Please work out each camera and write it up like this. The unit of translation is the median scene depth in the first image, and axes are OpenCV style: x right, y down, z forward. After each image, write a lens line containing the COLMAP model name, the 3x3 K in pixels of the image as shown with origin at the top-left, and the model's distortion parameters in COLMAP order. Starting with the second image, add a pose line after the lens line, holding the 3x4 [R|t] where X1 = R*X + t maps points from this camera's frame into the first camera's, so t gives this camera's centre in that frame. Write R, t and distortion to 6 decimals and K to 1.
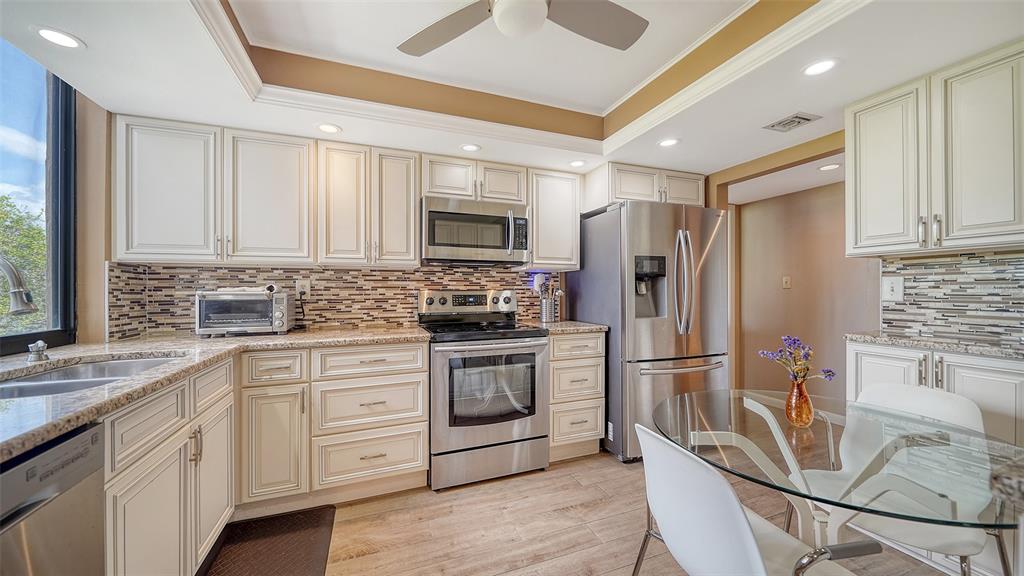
lens RADIAL K [[362.3, 0, 510.8], [0, 362.3, 290.1], [0, 0, 1]] dist [-0.000471, 0.000005]
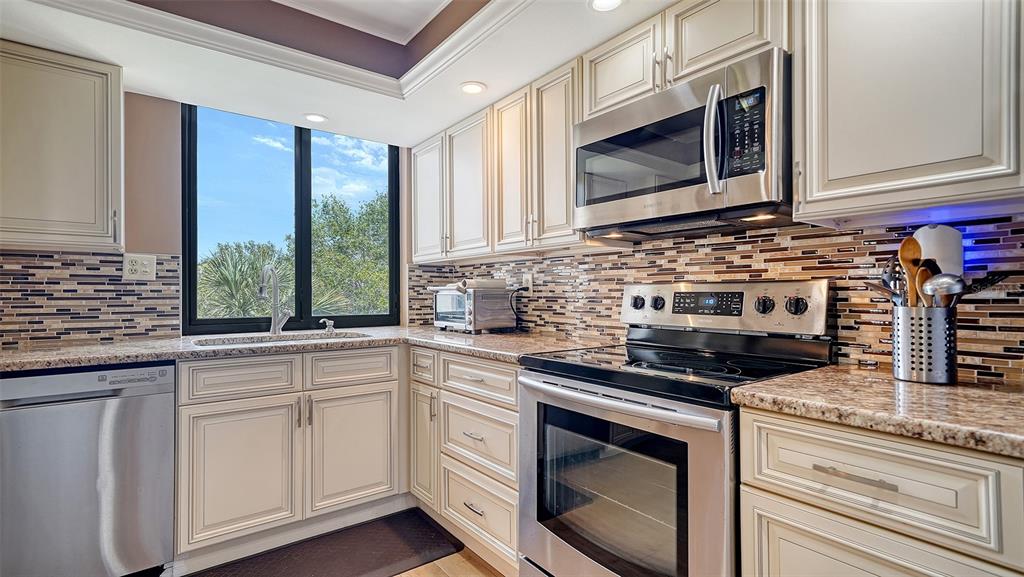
lens RADIAL K [[478.0, 0, 513.1], [0, 478.0, 290.5], [0, 0, 1]] dist [0.002248, 0.000239]
pose [[0.272822, -0.001822, -0.962063, 0.461309], [0.001776, 0.999997, -0.001390, 0.012665], [0.962063, -0.001330, 0.272825, 0.643345]]
